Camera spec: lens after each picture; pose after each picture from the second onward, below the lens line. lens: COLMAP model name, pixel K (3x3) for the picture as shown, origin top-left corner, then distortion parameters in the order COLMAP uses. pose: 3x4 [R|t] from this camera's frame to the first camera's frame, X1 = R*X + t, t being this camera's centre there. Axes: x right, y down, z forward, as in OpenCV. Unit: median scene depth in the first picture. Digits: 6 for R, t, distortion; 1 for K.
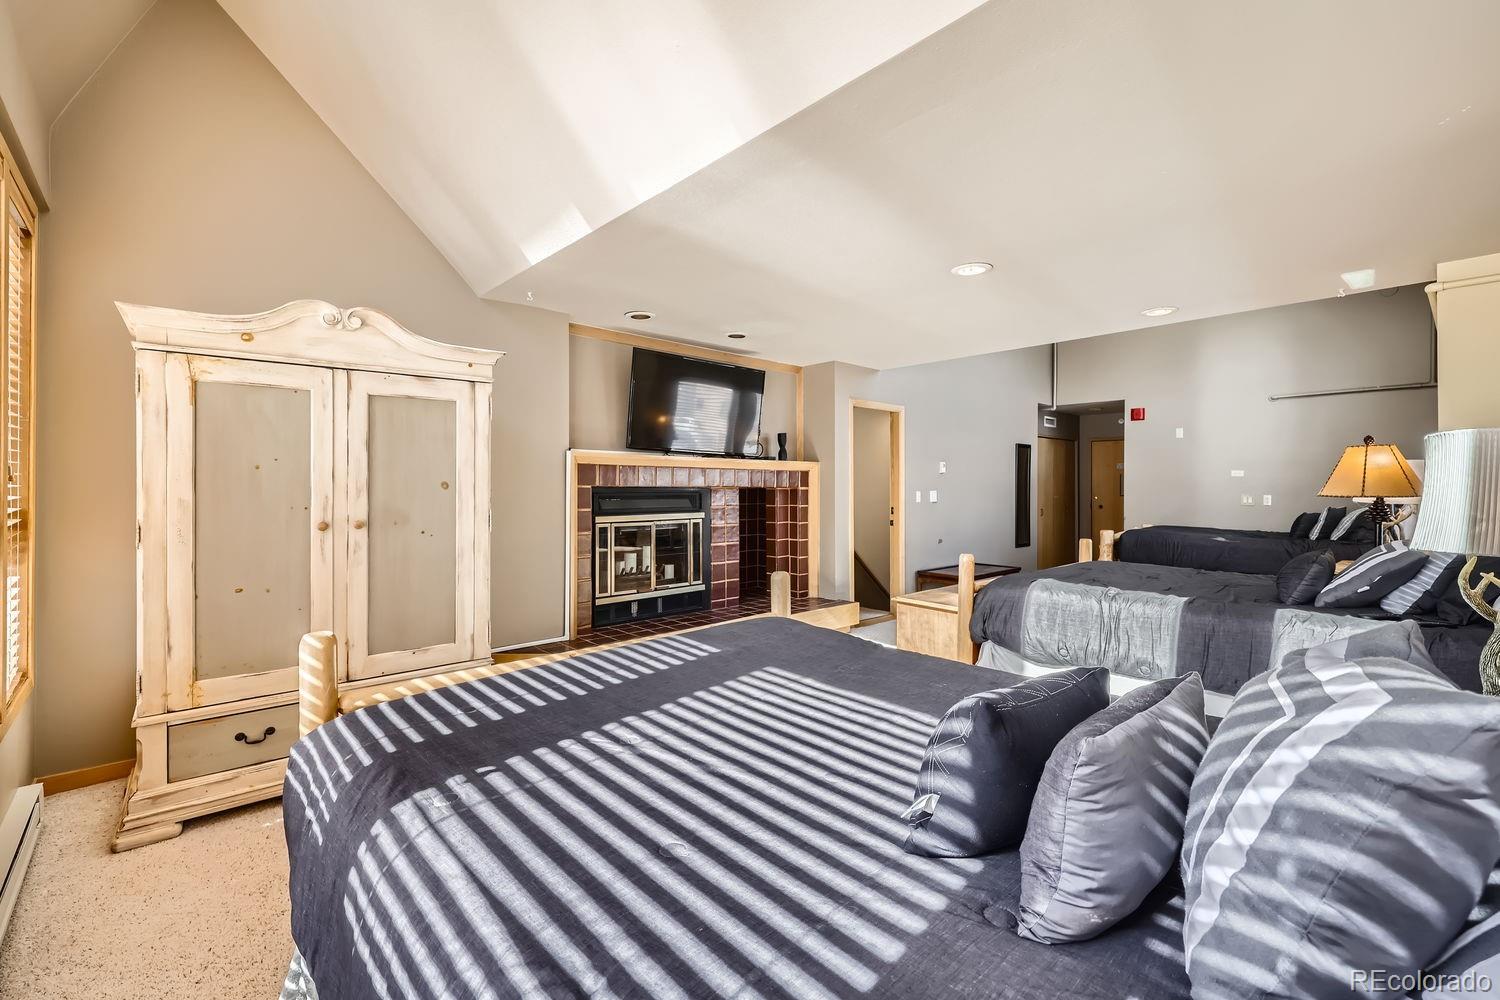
lens RADIAL K [[644.8, 0, 729.5], [0, 644.8, 484.9], [0, 0, 1]] dist [0.005475, -0.000758]
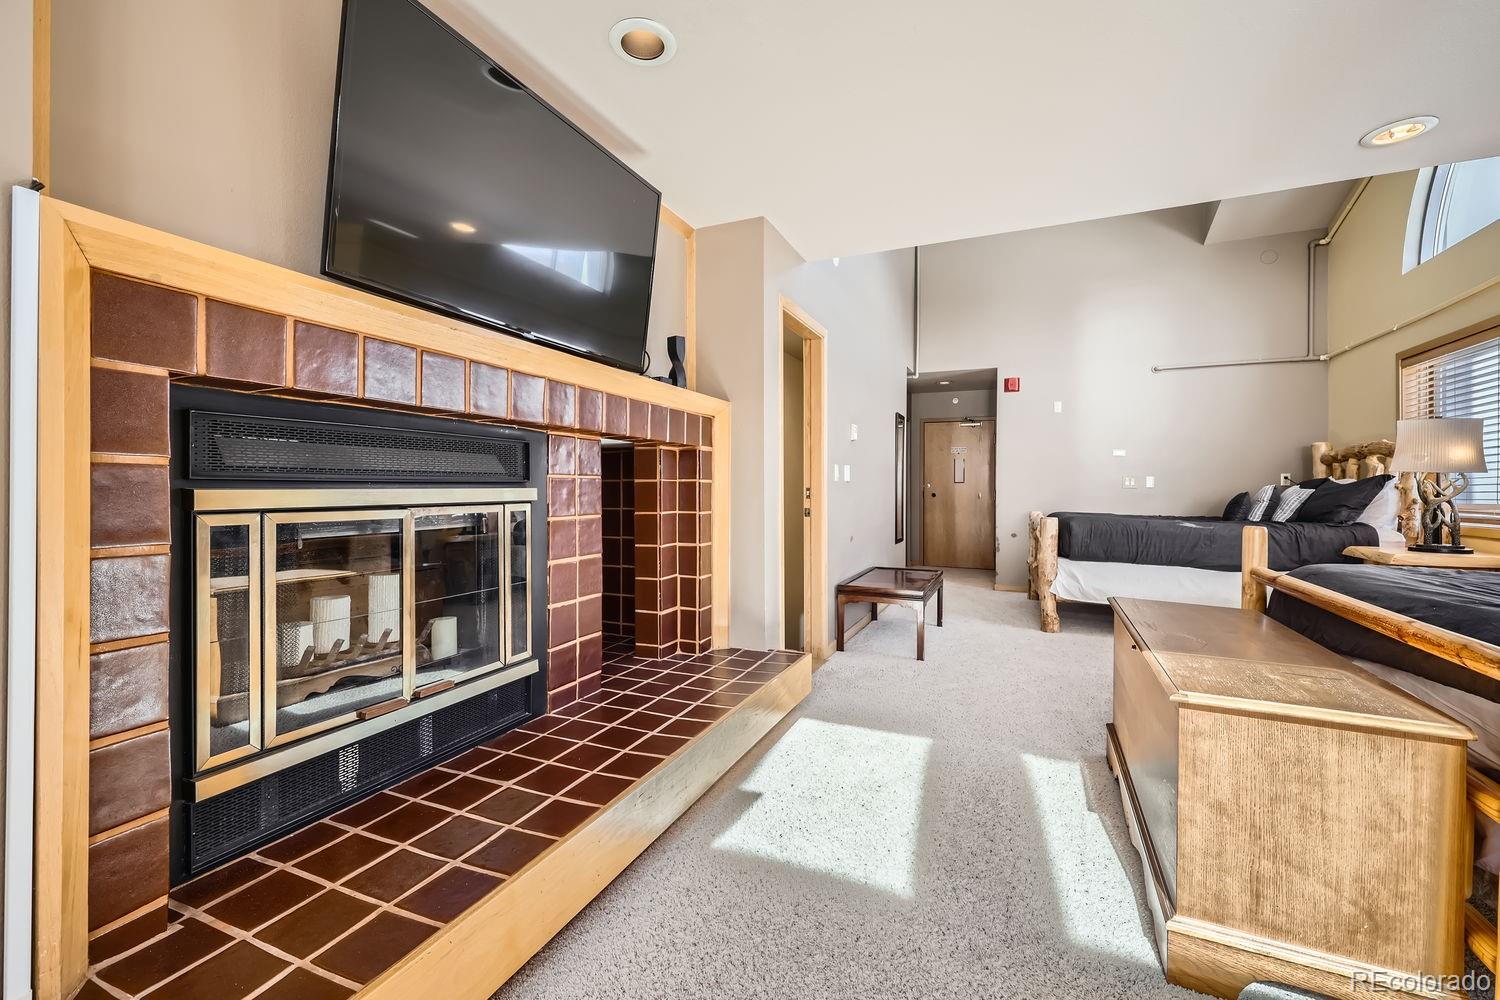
lens RADIAL K [[644.8, 0, 736.7], [0, 644.8, 492.4], [0, 0, 1]] dist [0.005475, -0.000758]
pose [[0.905849, -0.000551, 0.423600, -0.099163], [-0.004127, 0.999940, 0.010125, 0.041074], [-0.423580, -0.010920, 0.905793, 0.566719]]
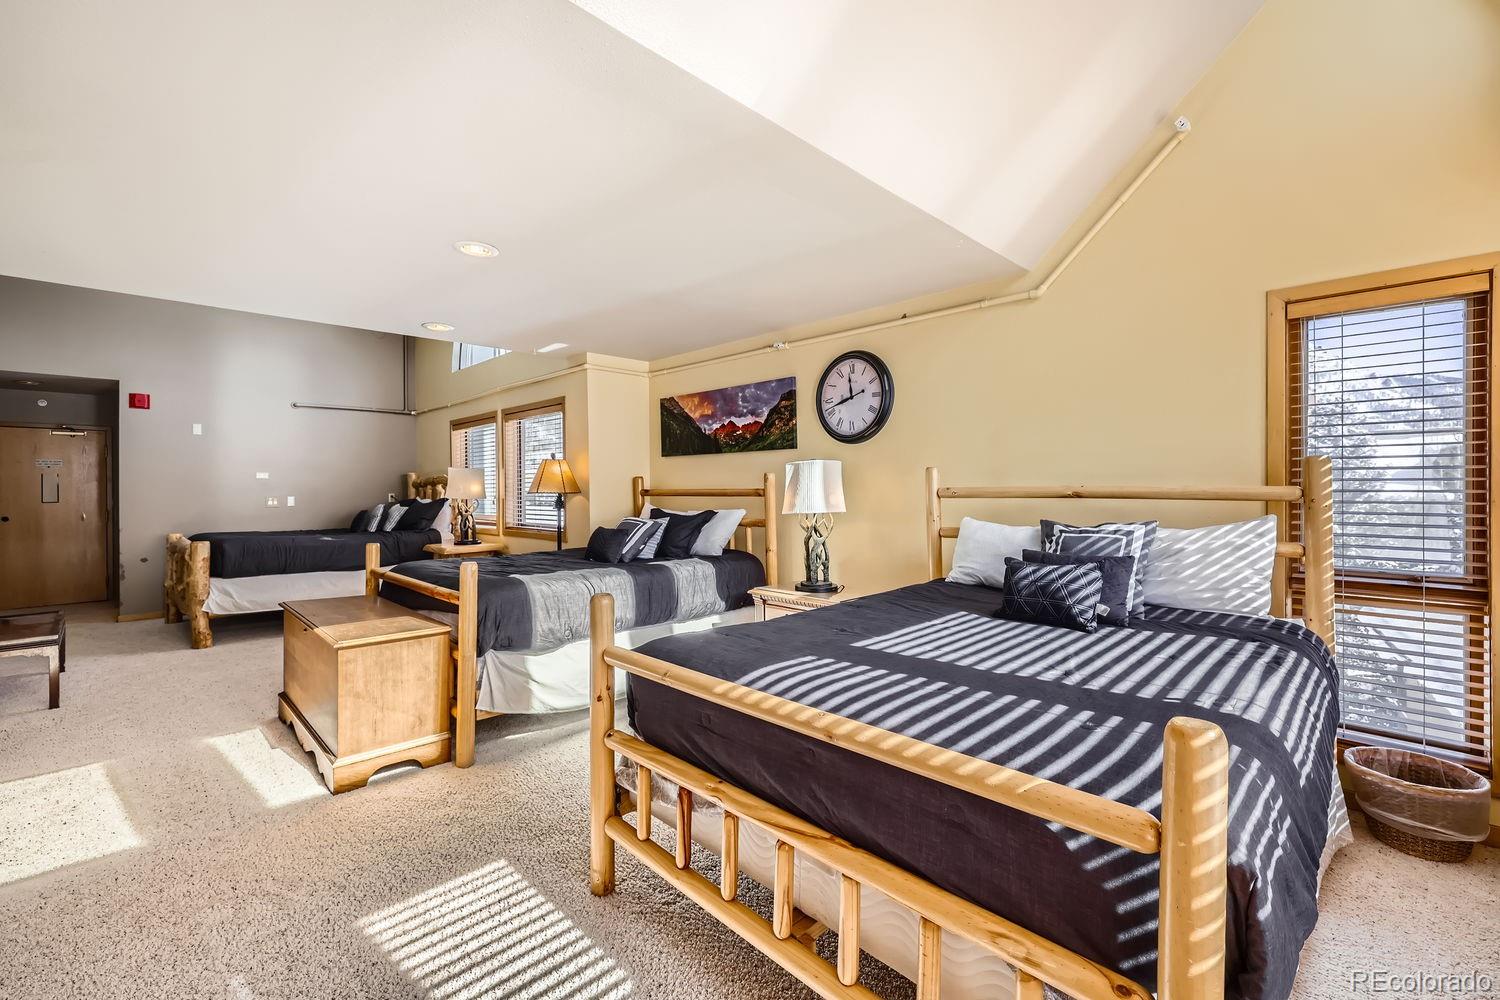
lens RADIAL K [[644.8, 0, 749.7], [0, 644.8, 476.5], [0, 0, 1]] dist [0.005475, -0.000758]
pose [[-0.071746, 0.012532, 0.997344, -0.365169], [0.005538, 0.999911, -0.012166, 0.000173], [-0.997408, 0.004650, -0.071809, 0.437055]]
